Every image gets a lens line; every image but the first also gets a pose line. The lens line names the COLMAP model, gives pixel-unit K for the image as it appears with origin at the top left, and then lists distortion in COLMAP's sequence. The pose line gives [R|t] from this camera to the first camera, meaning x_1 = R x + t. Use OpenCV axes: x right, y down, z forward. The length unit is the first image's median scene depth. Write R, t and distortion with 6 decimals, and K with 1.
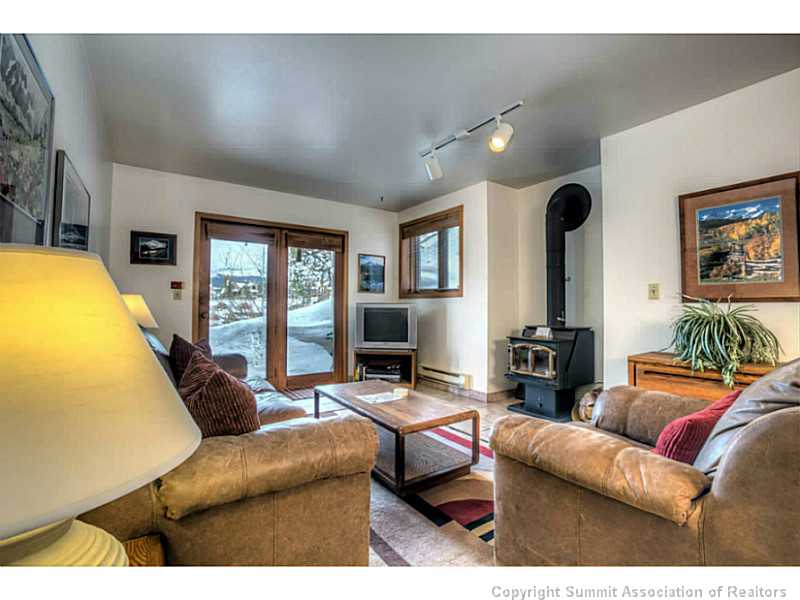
lens RADIAL K [[365.6, 0, 400.0], [0, 365.6, 300.0], [0, 0, 1]] dist [-0.002229, -0.000039]
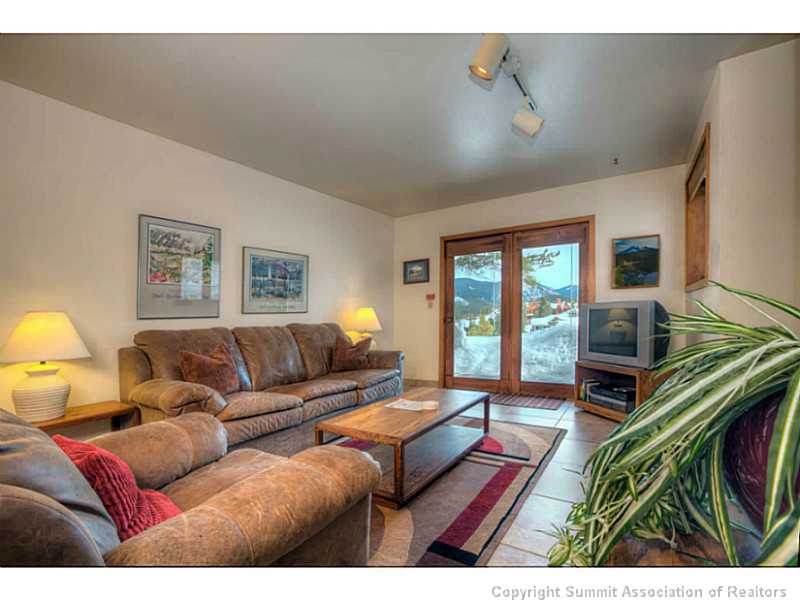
lens RADIAL K [[380.2, 0, 418.2], [0, 380.2, 319.4], [0, 0, 1]] dist [-0.000908, -0.000088]
pose [[0.413110, 0.000789, -0.910681, 0.507723], [0.046825, 0.998658, 0.022106, 0.006374], [0.909477, -0.051775, 0.412519, 0.322338]]
